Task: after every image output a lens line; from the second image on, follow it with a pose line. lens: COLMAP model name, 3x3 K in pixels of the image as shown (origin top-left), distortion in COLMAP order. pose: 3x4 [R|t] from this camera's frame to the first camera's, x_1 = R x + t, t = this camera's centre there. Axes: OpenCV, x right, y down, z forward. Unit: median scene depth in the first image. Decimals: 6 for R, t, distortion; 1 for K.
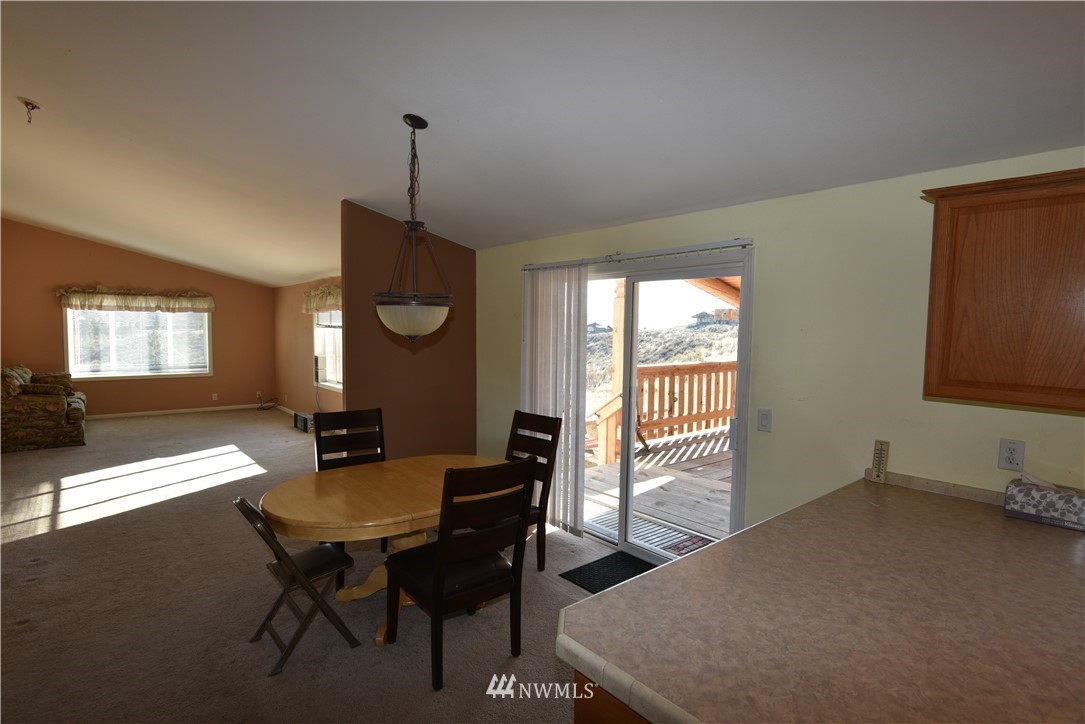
lens RADIAL K [[548.8, 0, 539.6], [0, 548.8, 364.2], [0, 0, 1]] dist [-0.001710, -0.000325]
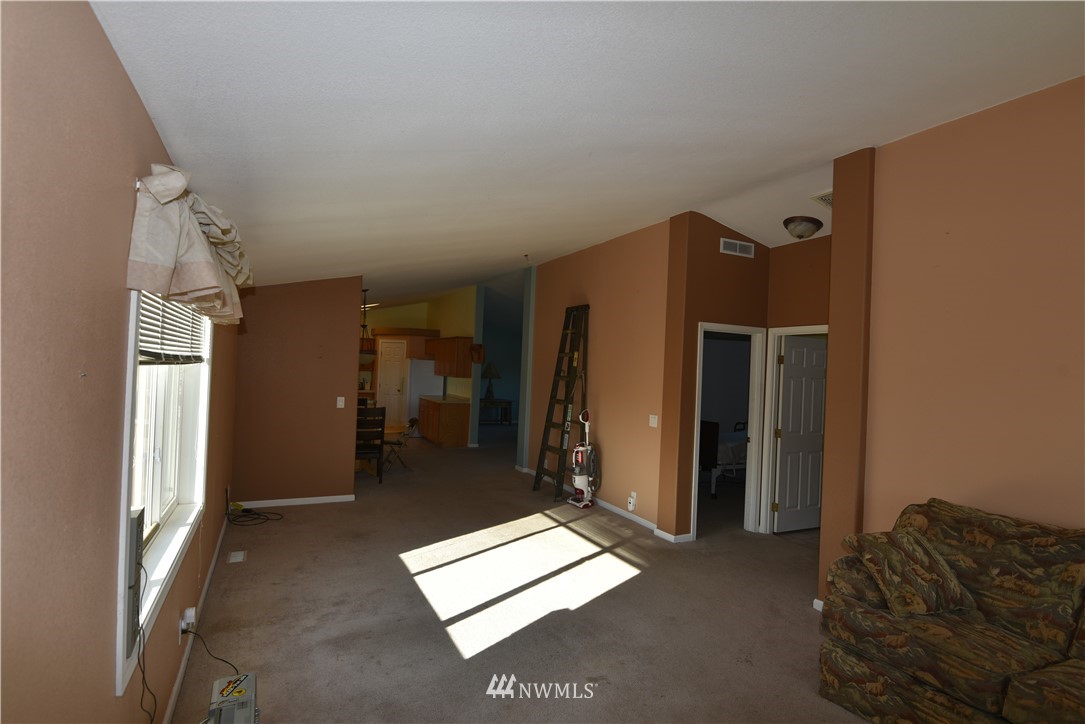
lens RADIAL K [[548.8, 0, 542.7], [0, 548.8, 362.4], [0, 0, 1]] dist [-0.001710, -0.000325]
pose [[-0.968933, -0.034841, 0.244859, -1.133579], [-0.016252, 0.996857, 0.077533, -0.160770], [-0.246791, 0.071145, -0.966454, 2.140590]]
